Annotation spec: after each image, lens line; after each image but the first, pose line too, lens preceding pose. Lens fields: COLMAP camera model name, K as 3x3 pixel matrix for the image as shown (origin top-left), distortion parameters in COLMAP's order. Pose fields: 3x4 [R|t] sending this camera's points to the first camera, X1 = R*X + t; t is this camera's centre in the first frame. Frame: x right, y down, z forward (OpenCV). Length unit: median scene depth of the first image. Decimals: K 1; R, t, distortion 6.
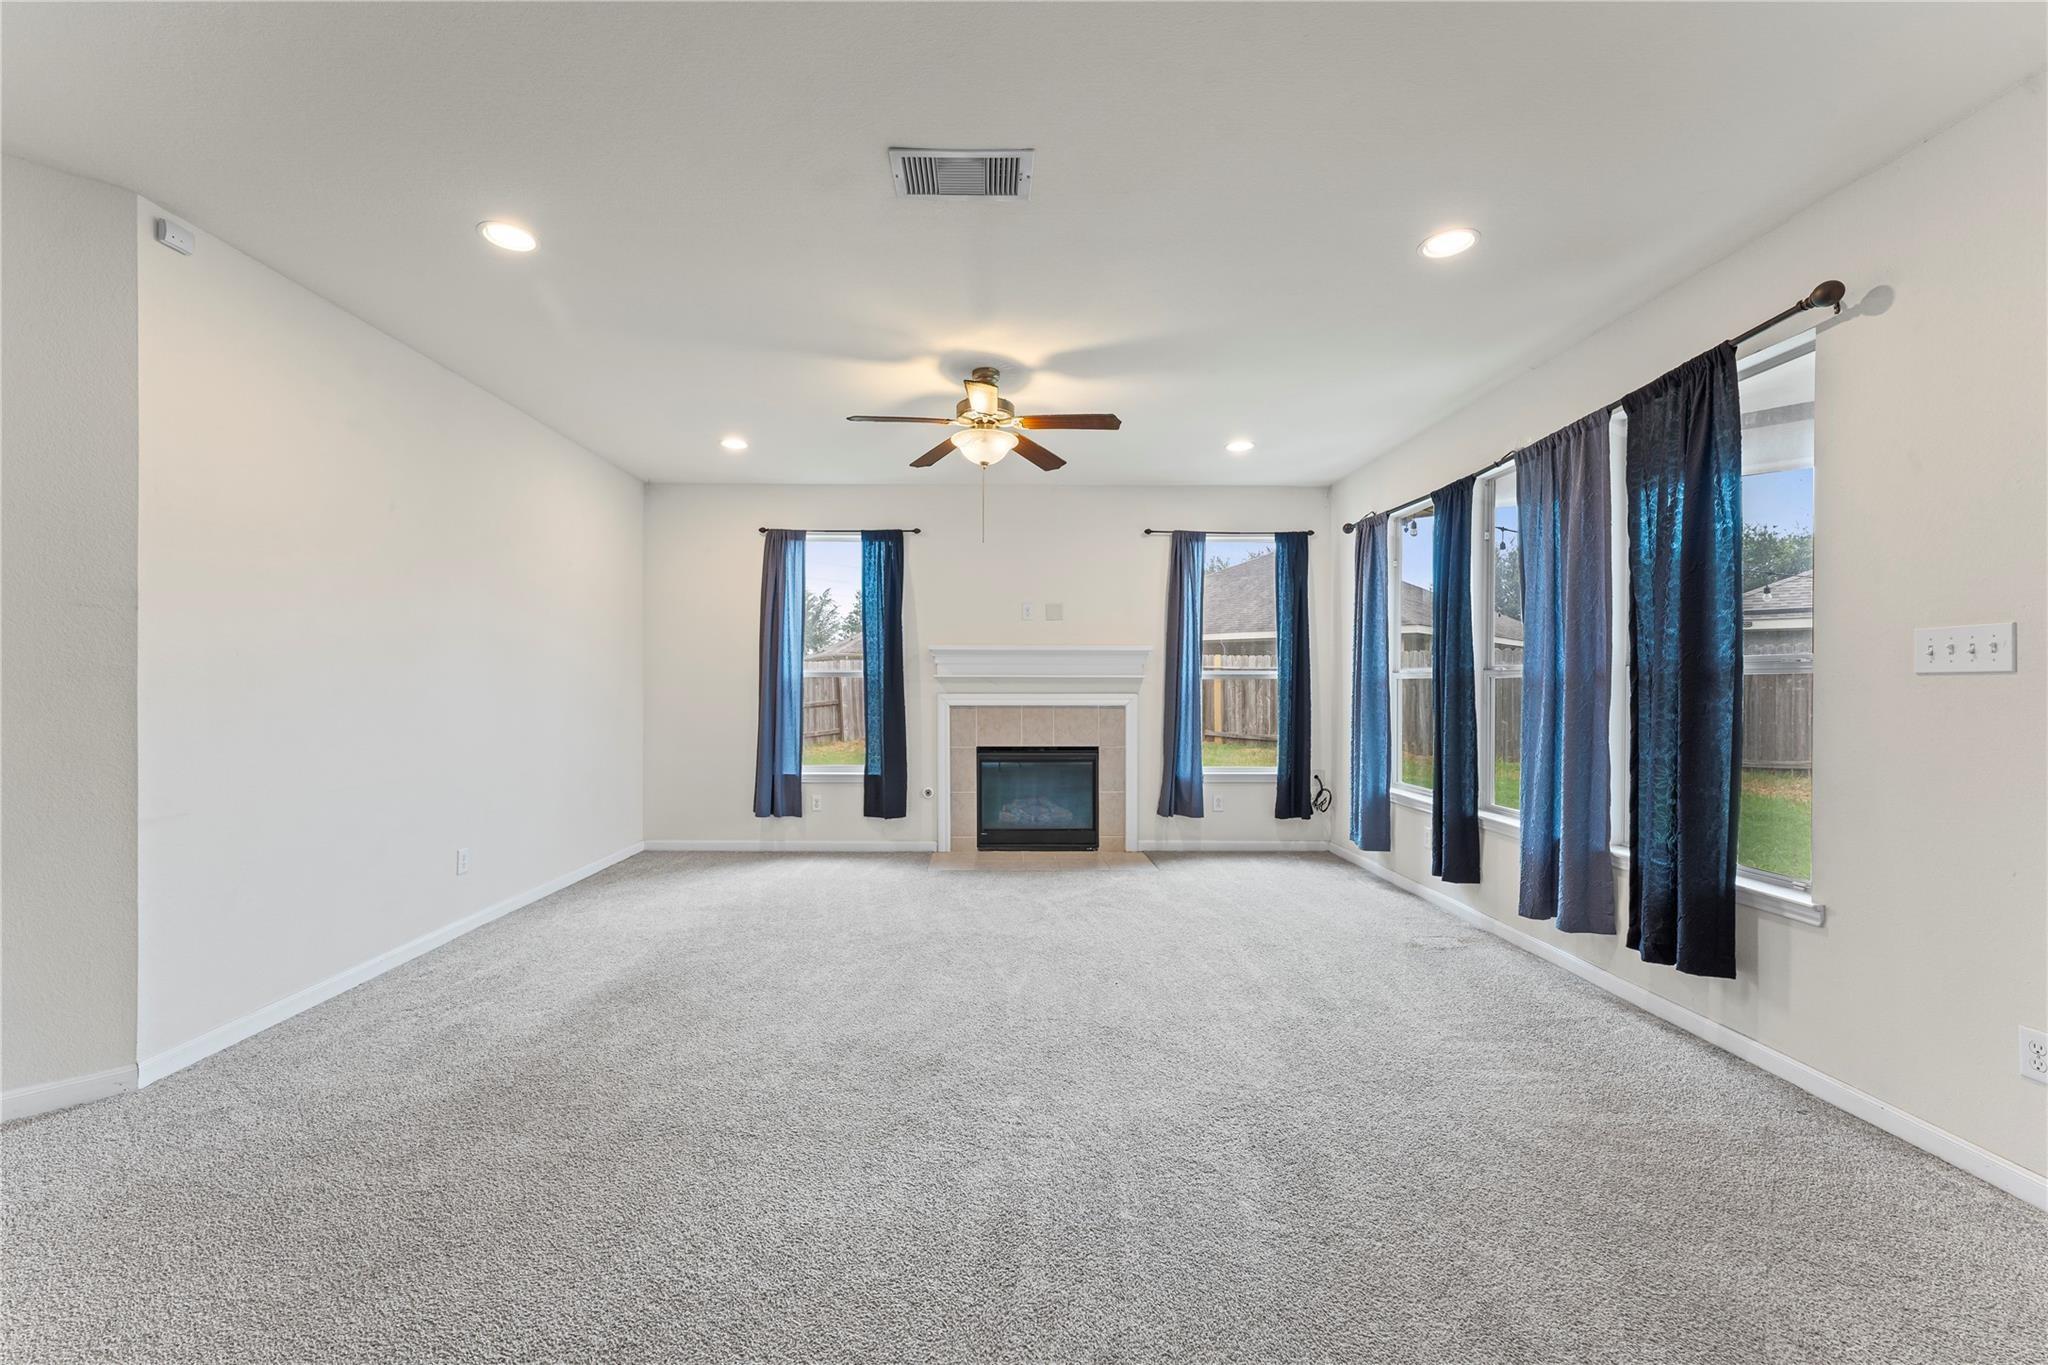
lens RADIAL K [[816.3, 0, 1020.4], [0, 816.3, 689.2], [0, 0, 1]] dist [-0.000771, -0.000276]
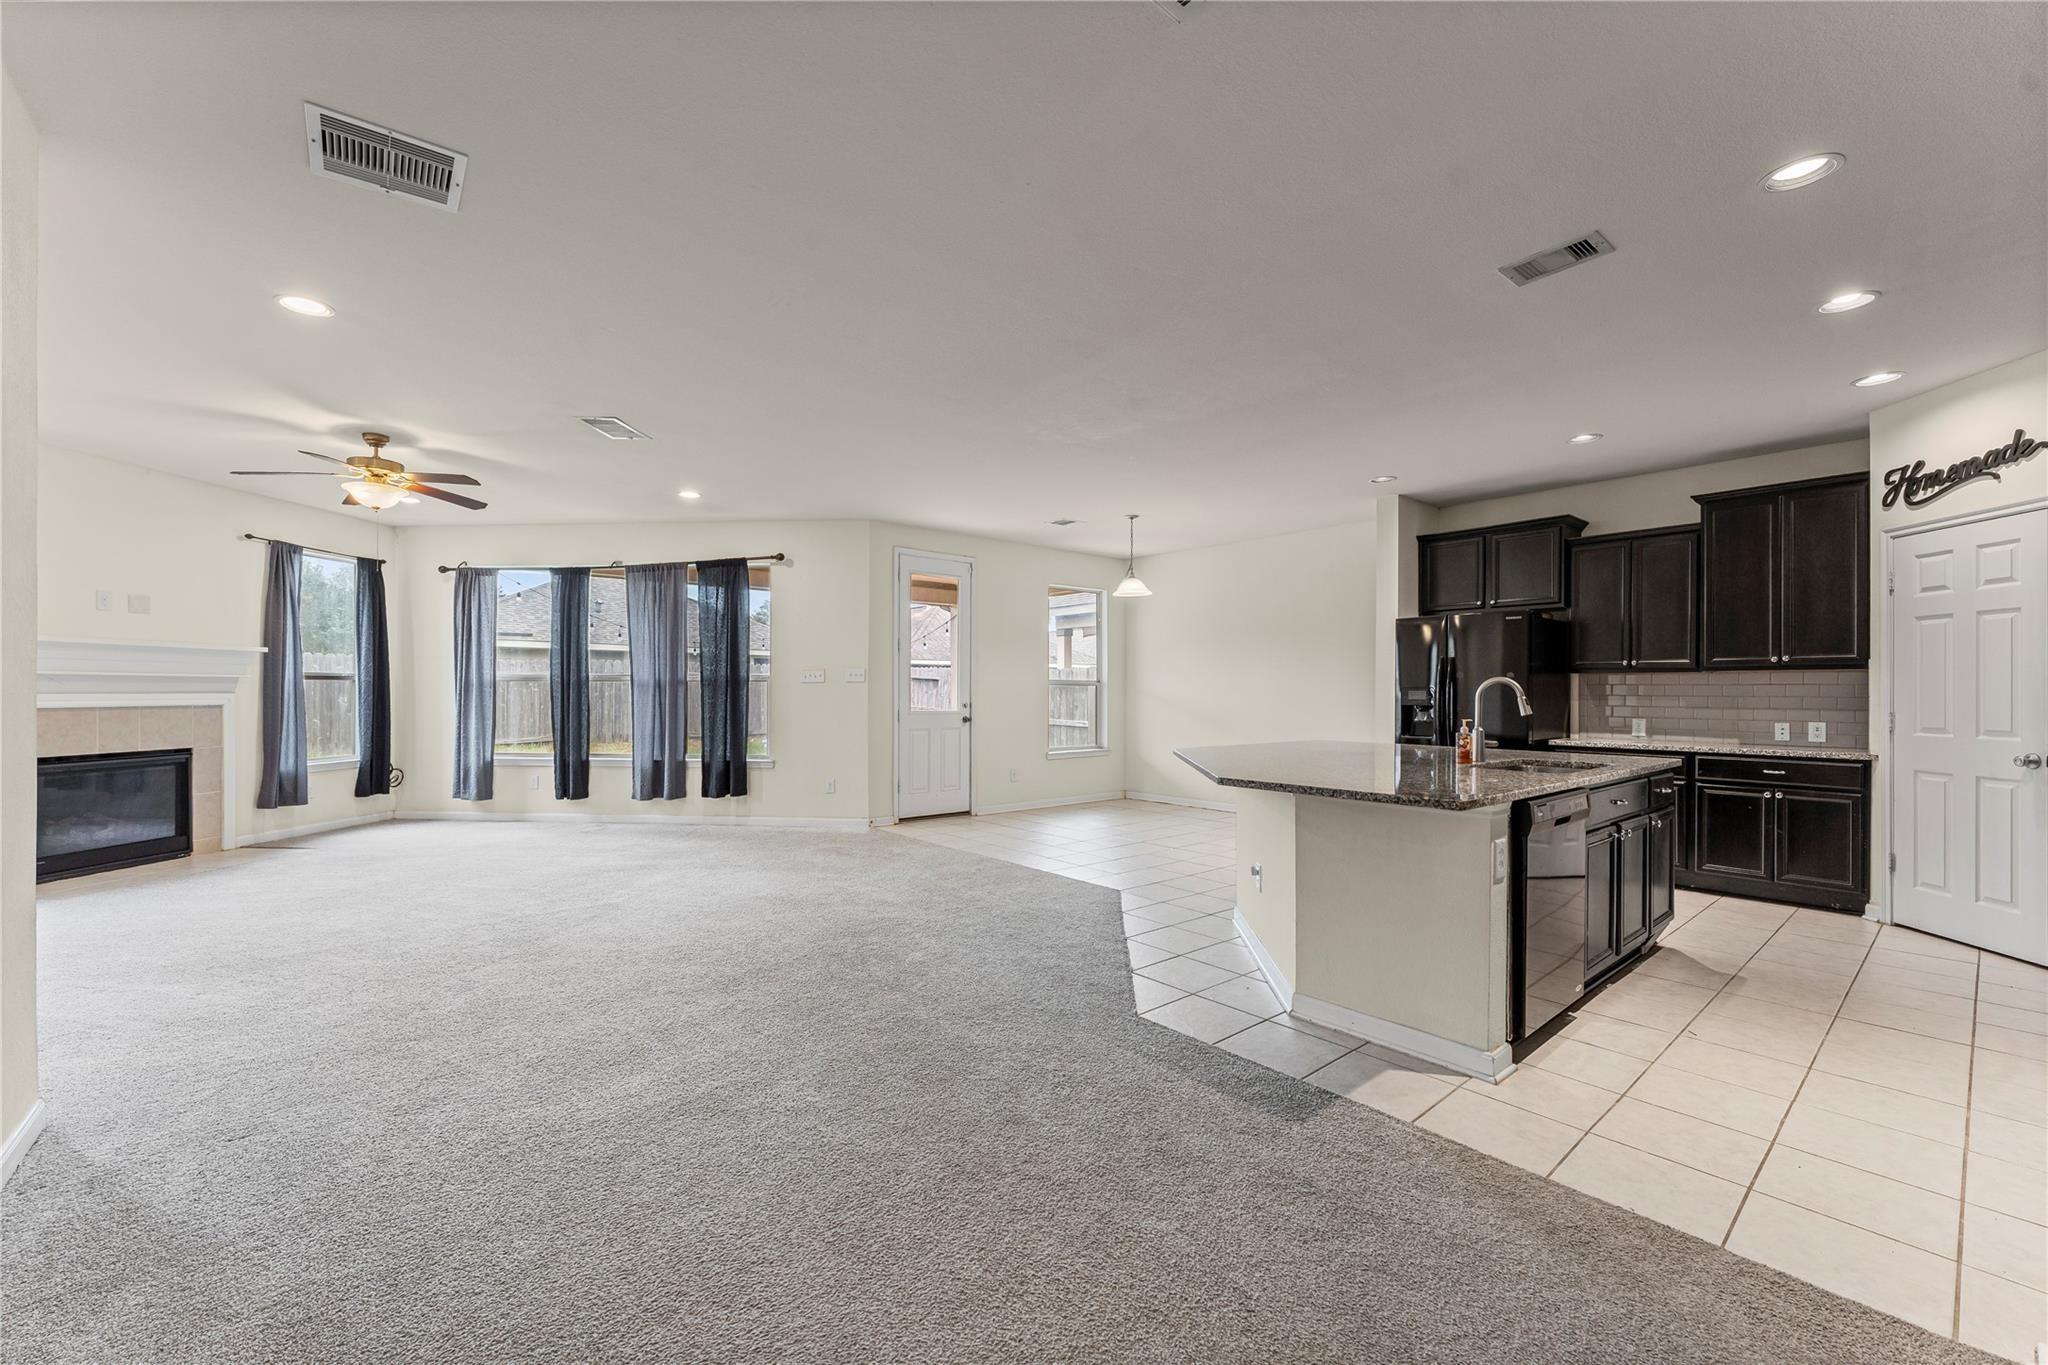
lens RADIAL K [[816.3, 0, 1020.4], [0, 816.3, 689.2], [0, 0, 1]] dist [-0.000771, -0.000276]
pose [[0.091127, 0.001847, 0.995838, -0.783466], [0.005556, 0.999982, -0.002363, 0.008548], [-0.995824, 0.005748, 0.091115, -0.067456]]
